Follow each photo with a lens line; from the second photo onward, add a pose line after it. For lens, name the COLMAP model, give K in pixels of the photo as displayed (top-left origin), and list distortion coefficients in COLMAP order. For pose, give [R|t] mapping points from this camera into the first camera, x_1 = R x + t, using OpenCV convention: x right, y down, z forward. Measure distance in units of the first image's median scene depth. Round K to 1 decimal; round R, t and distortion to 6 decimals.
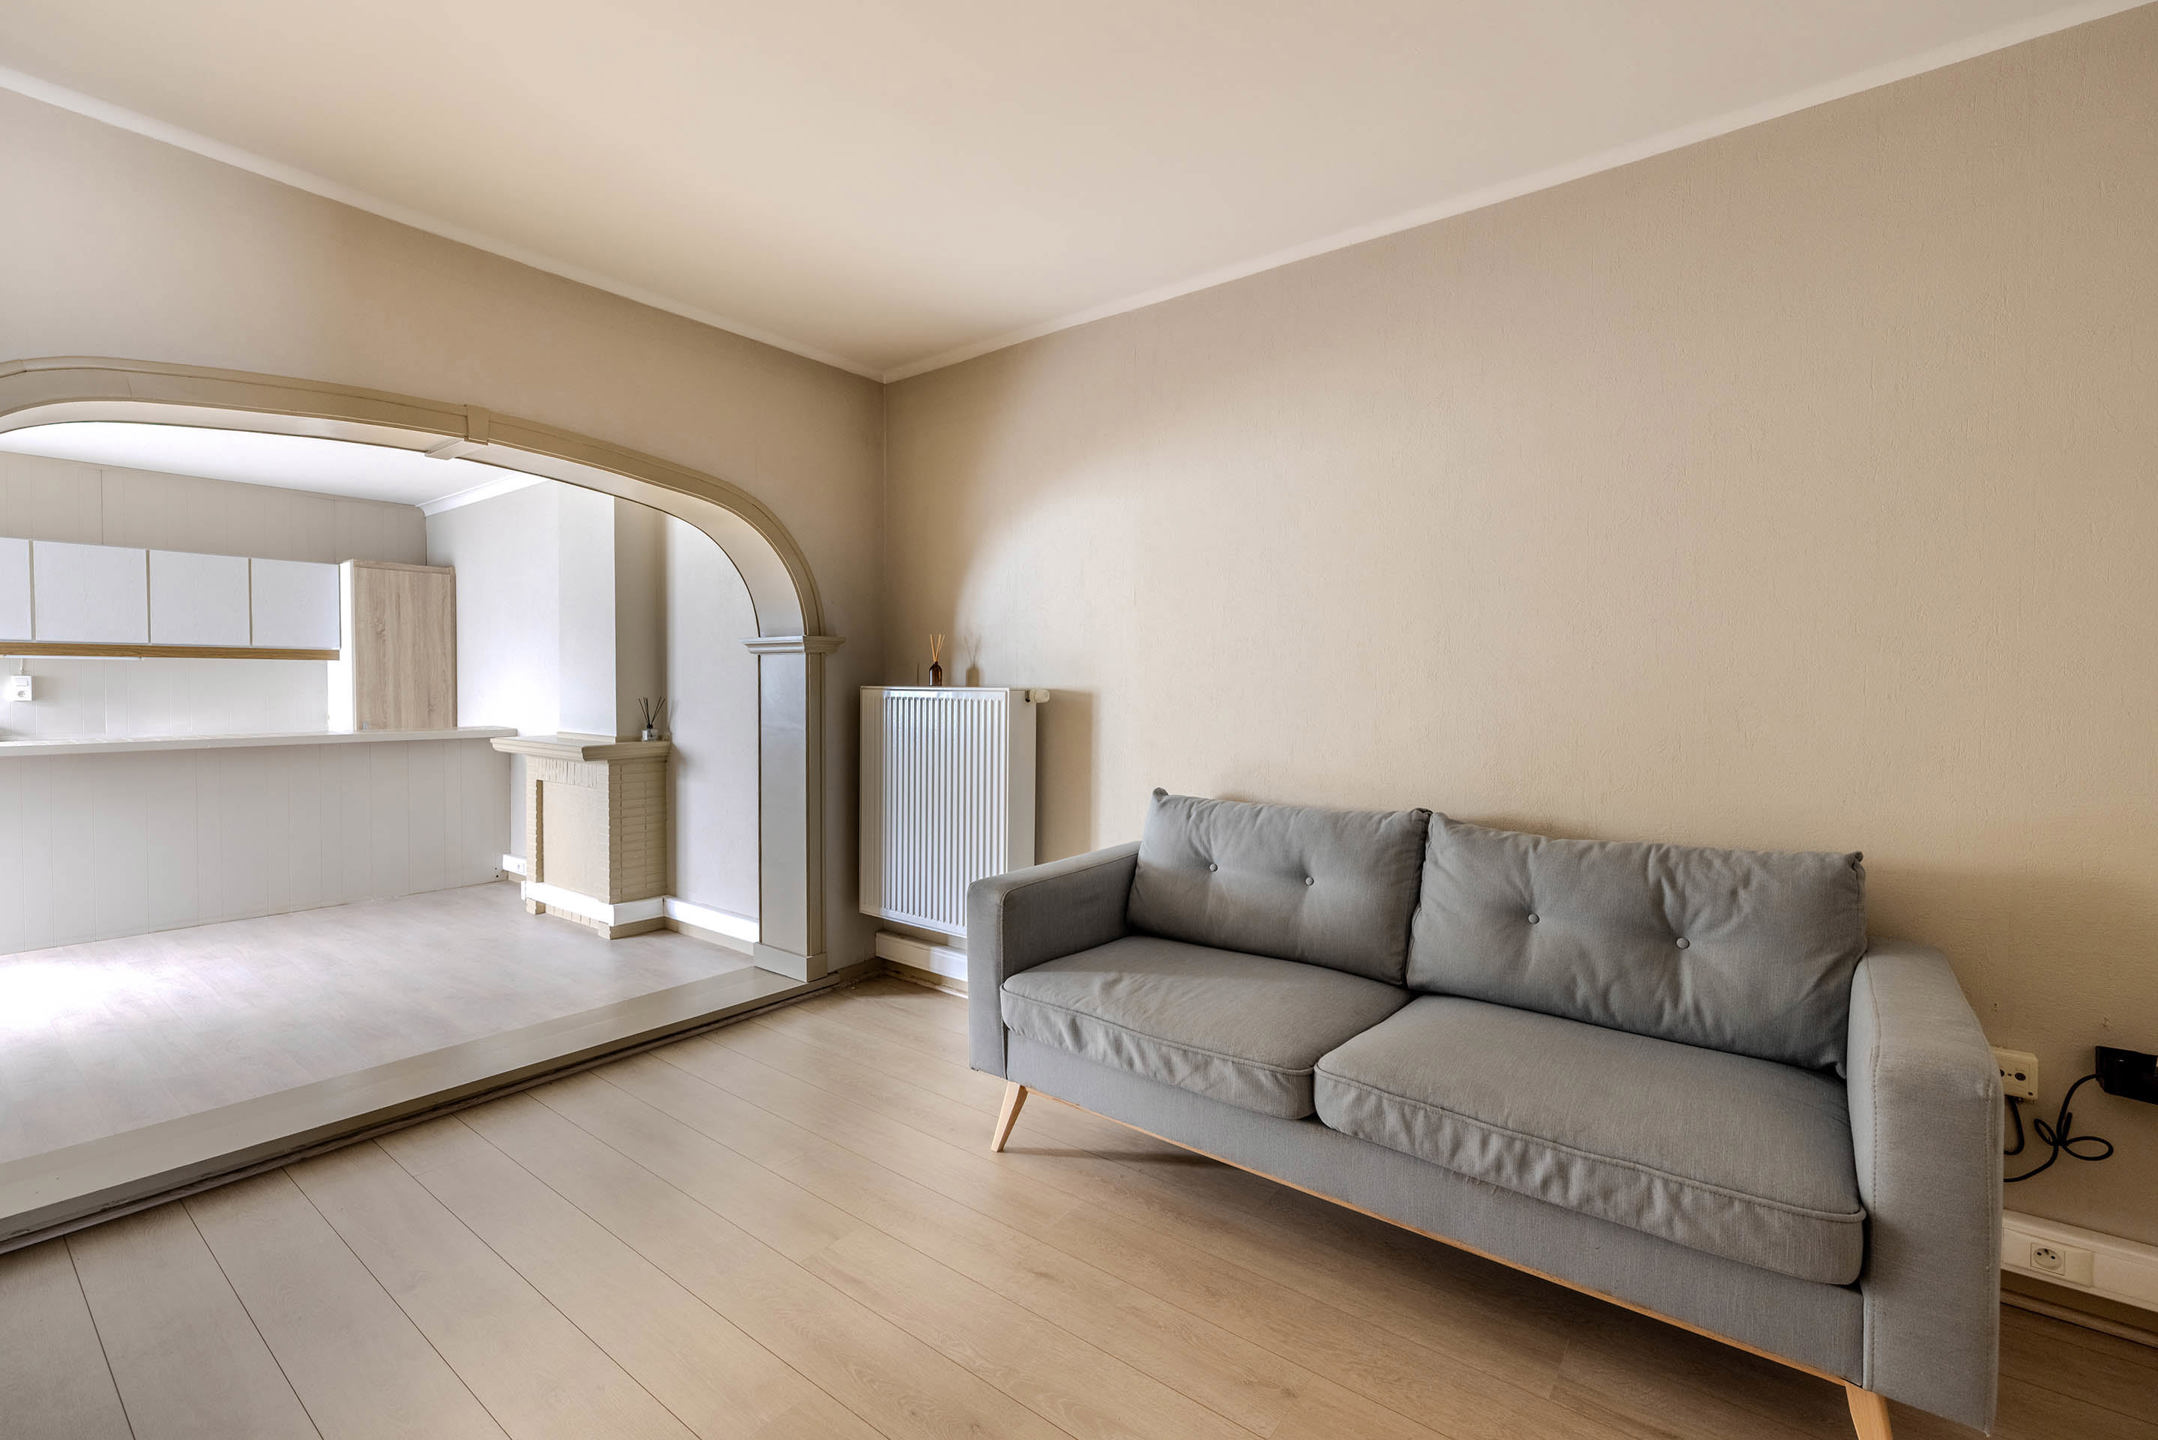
lens RADIAL K [[919.6, 0, 1066.6], [0, 919.6, 700.1], [0, 0, 1]] dist [0.000990, 0.000256]
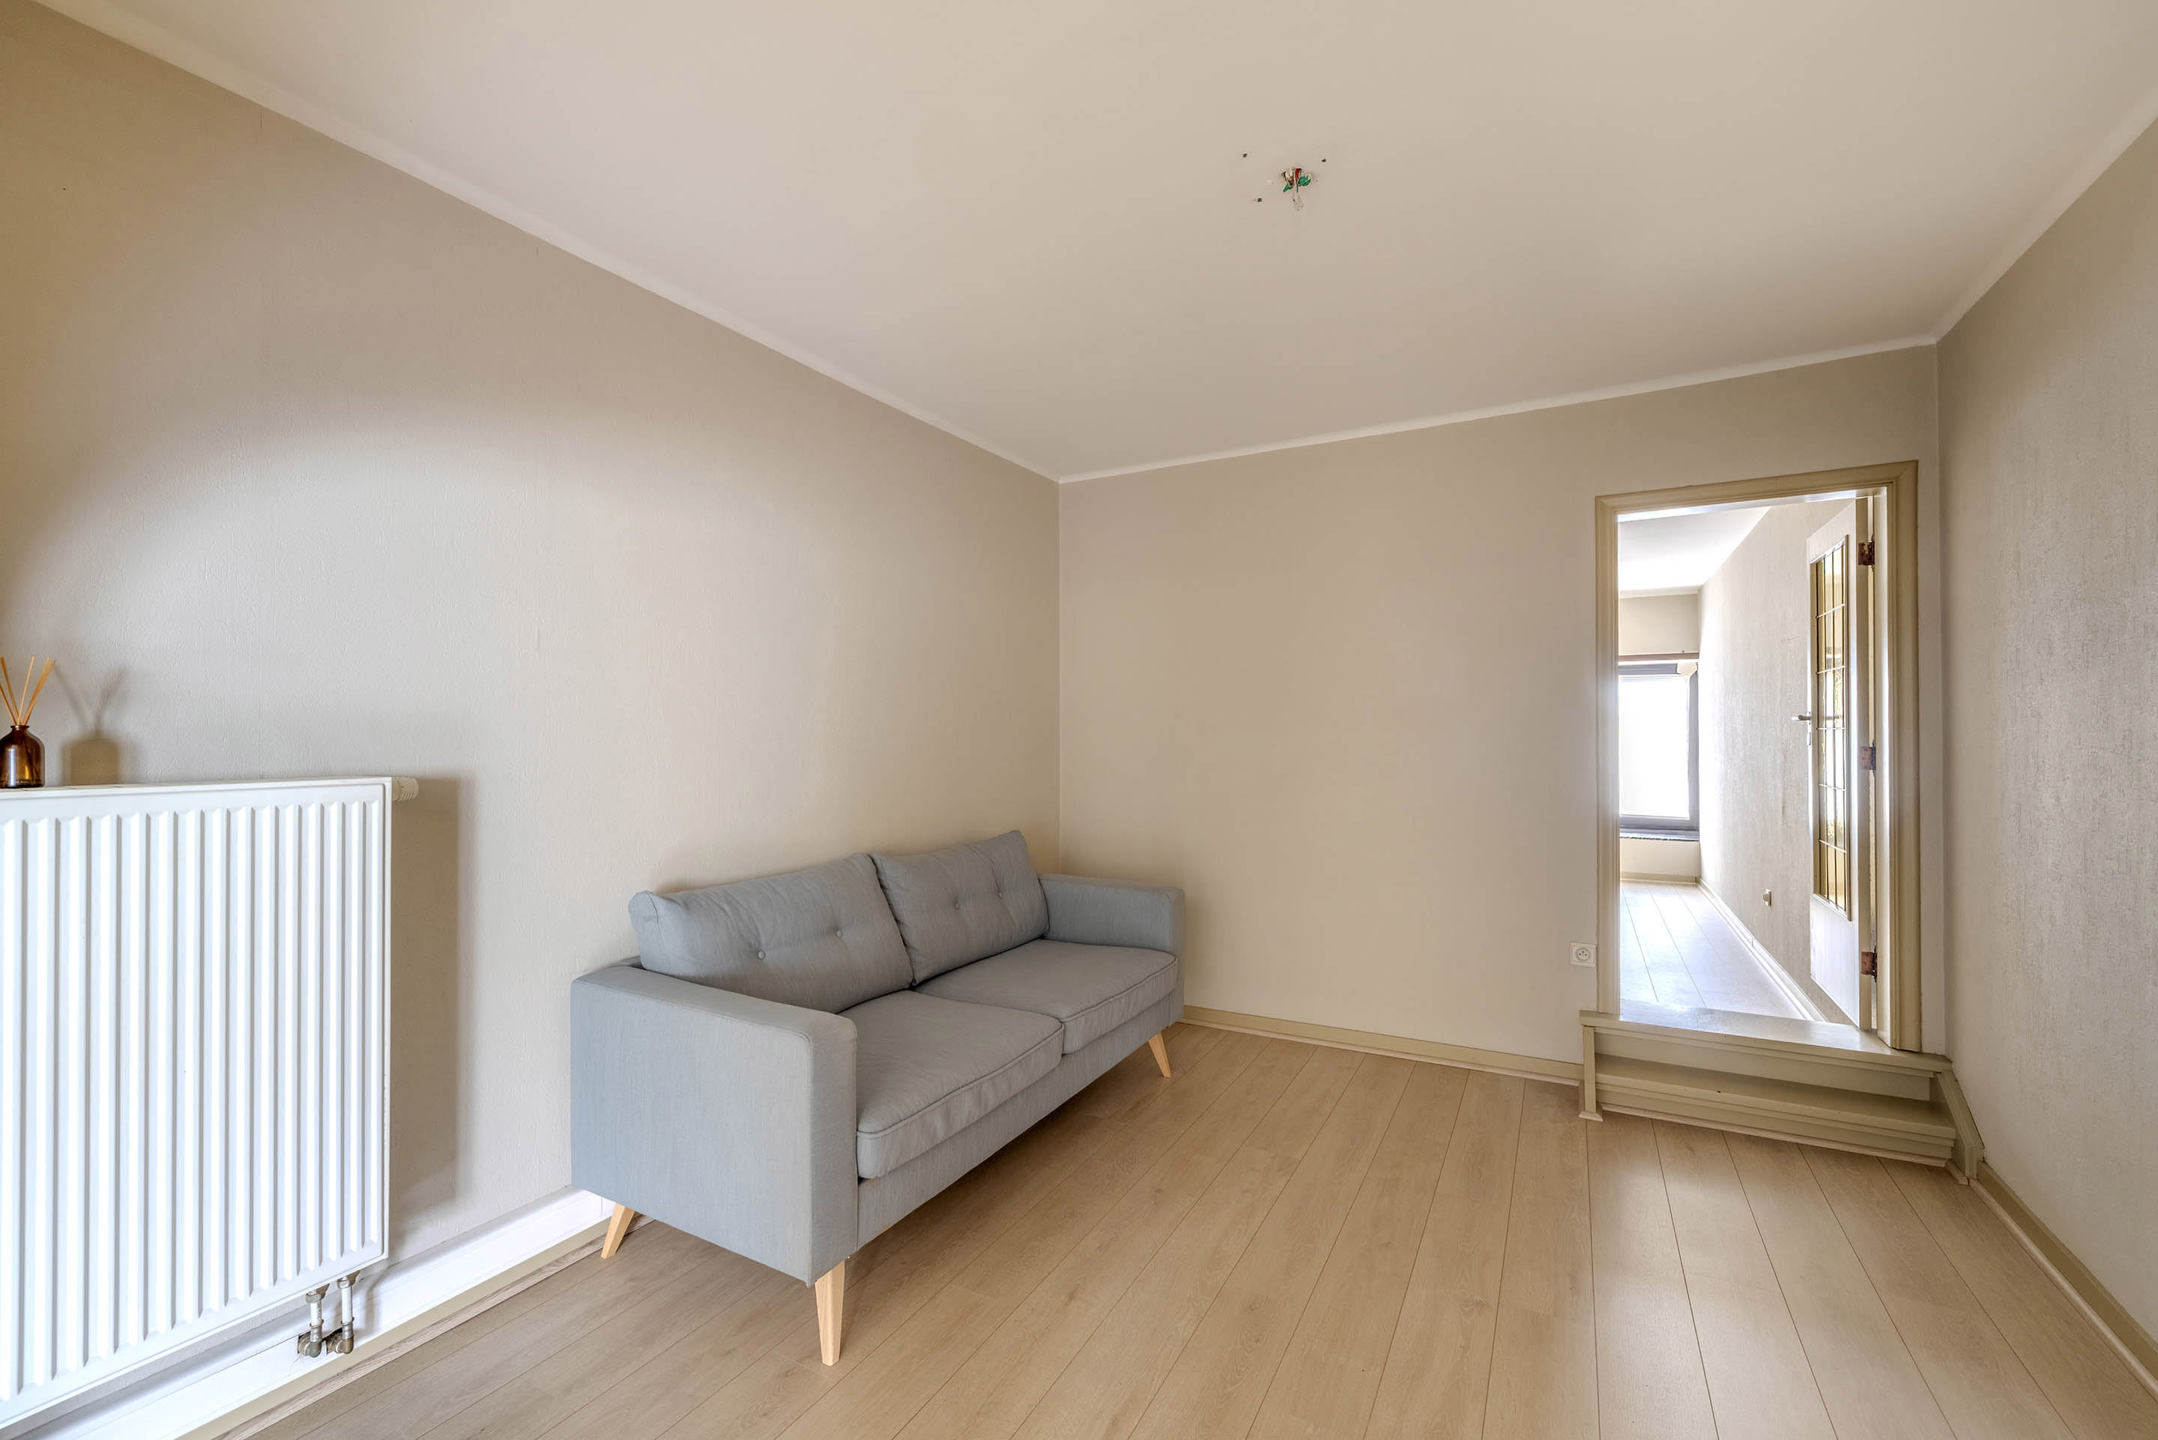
lens RADIAL K [[898.9, 0, 1079.0], [0, 898.9, 720.0], [0, 0, 1]] dist [0.000307, 0.000109]
pose [[-0.162517, 0.003519, 0.986699, -0.359741], [0.019803, 0.999804, -0.000304, -0.021674], [-0.986507, 0.019490, -0.162555, 0.380125]]
